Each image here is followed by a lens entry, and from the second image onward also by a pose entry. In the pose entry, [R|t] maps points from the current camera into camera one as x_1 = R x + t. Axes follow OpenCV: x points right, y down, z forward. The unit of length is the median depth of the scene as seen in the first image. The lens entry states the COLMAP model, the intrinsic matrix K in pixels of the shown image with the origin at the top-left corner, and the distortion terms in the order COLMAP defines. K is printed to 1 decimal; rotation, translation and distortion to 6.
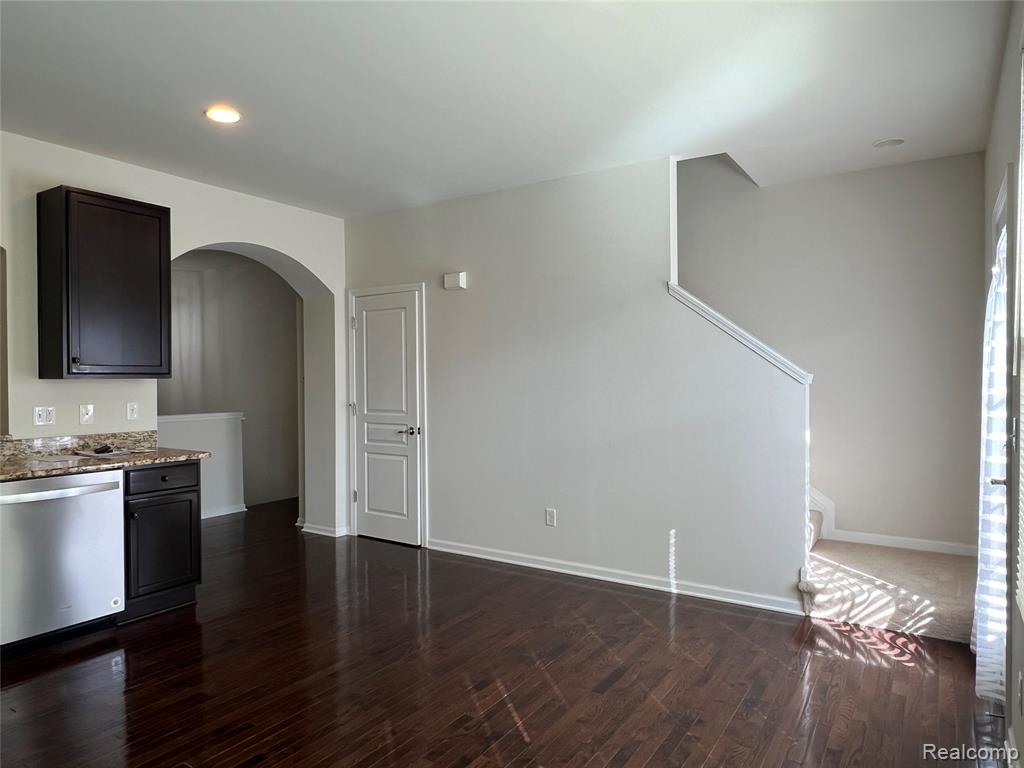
lens RADIAL K [[659.9, 0, 509.5], [0, 659.9, 385.7], [0, 0, 1]] dist [-0.000102, -0.001525]
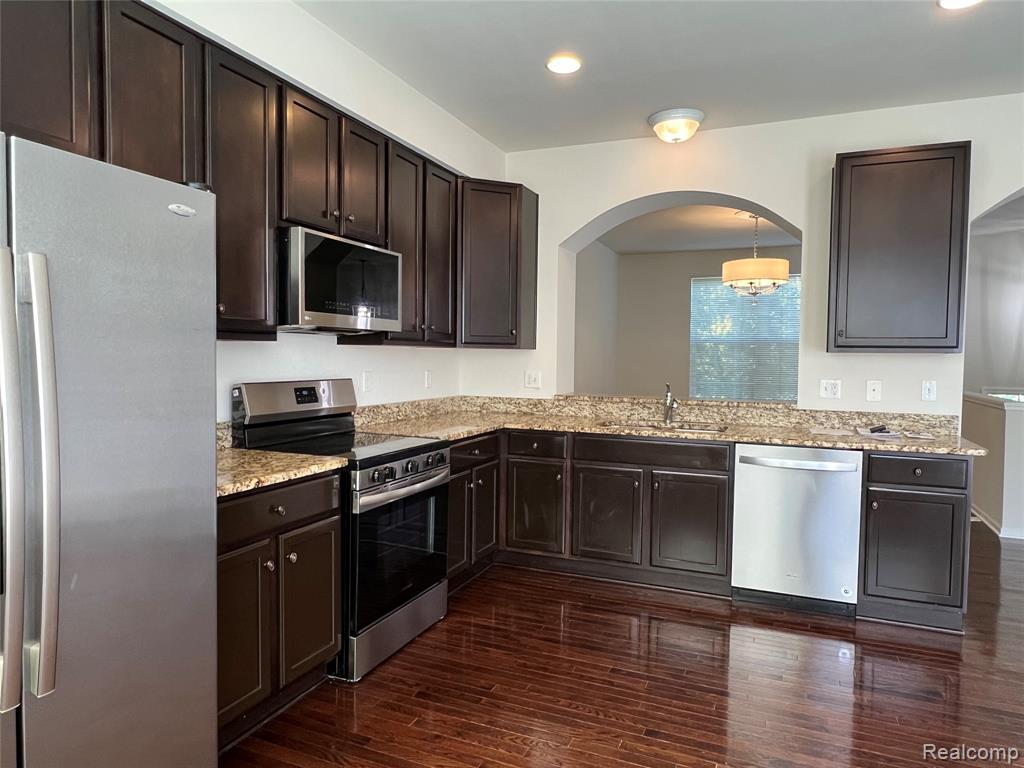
lens RADIAL K [[659.9, 0, 509.5], [0, 659.9, 385.7], [0, 0, 1]] dist [-0.000102, -0.001525]
pose [[0.181287, 0.053053, -0.981998, 0.153518], [-0.024498, 0.998478, 0.049421, 0.002108], [0.983125, 0.015097, 0.182311, 0.250424]]
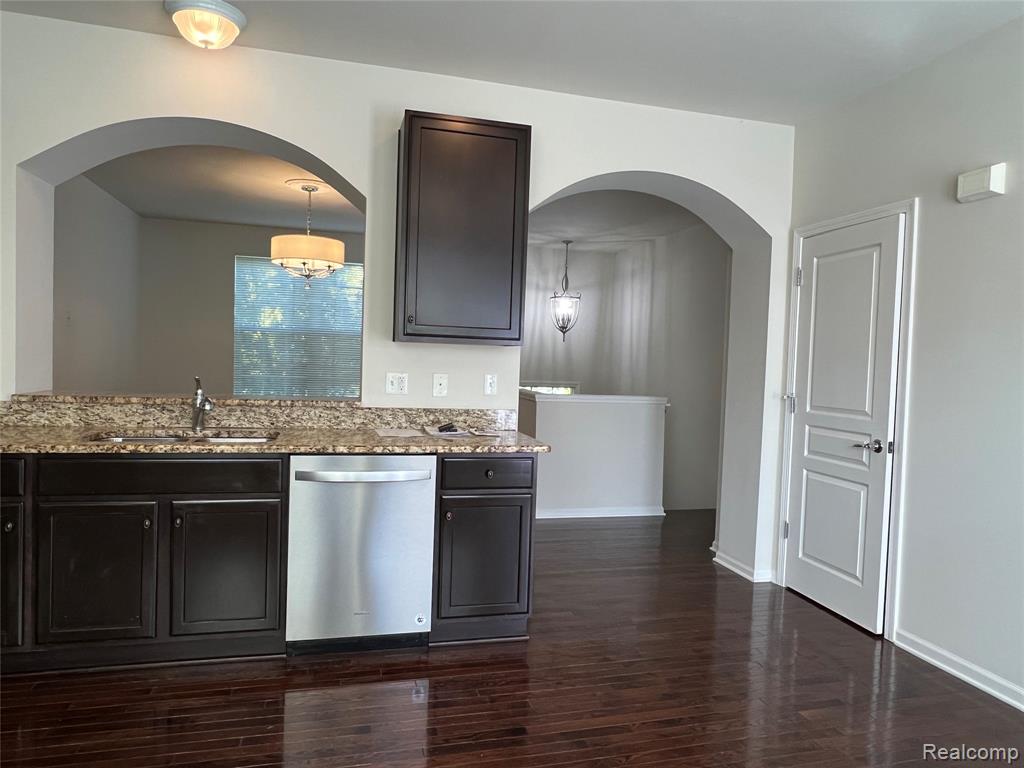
lens RADIAL K [[659.9, 0, 509.5], [0, 659.9, 385.7], [0, 0, 1]] dist [-0.000102, -0.001525]
pose [[0.744401, 0.058500, -0.665165, 0.000315], [-0.047730, 0.998268, 0.034380, 0.008444], [0.666024, 0.006156, 0.745905, 0.332269]]
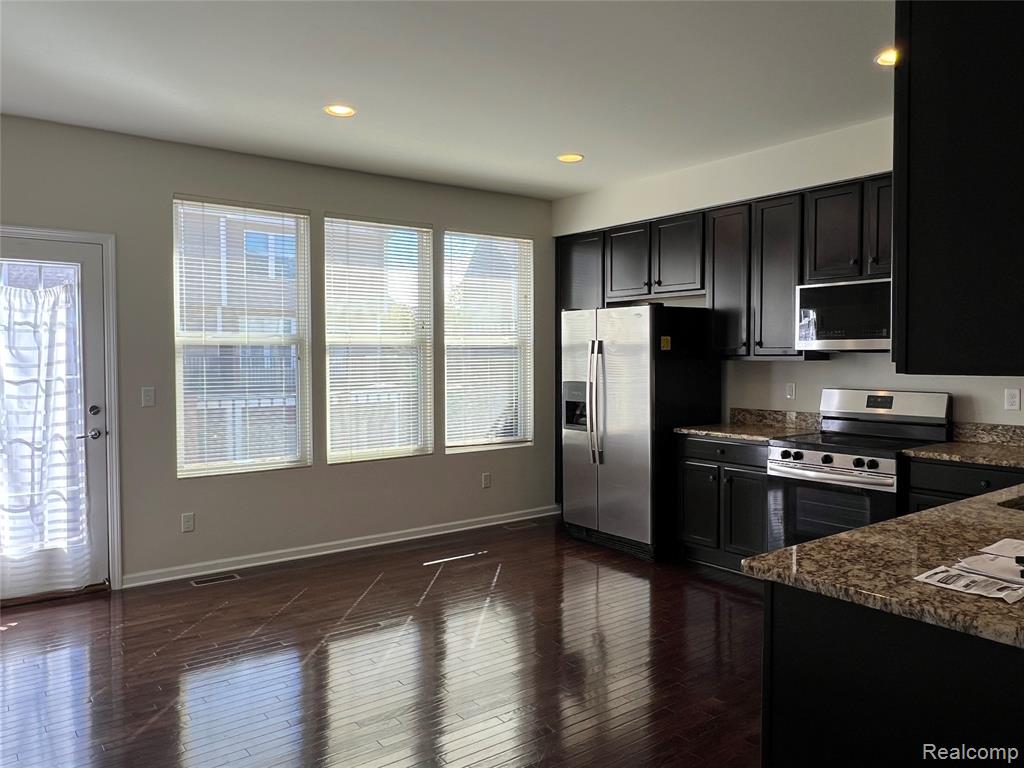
lens RADIAL K [[822.1, 0, 512.0], [0, 822.1, 384.0], [0, 0, 1]] dist [0.071652, 0.000762]
pose [[-0.952938, -0.006370, 0.303099, -0.376828], [0.008475, 0.998829, 0.047636, -0.026381], [-0.303047, 0.047963, -0.951768, 1.261916]]
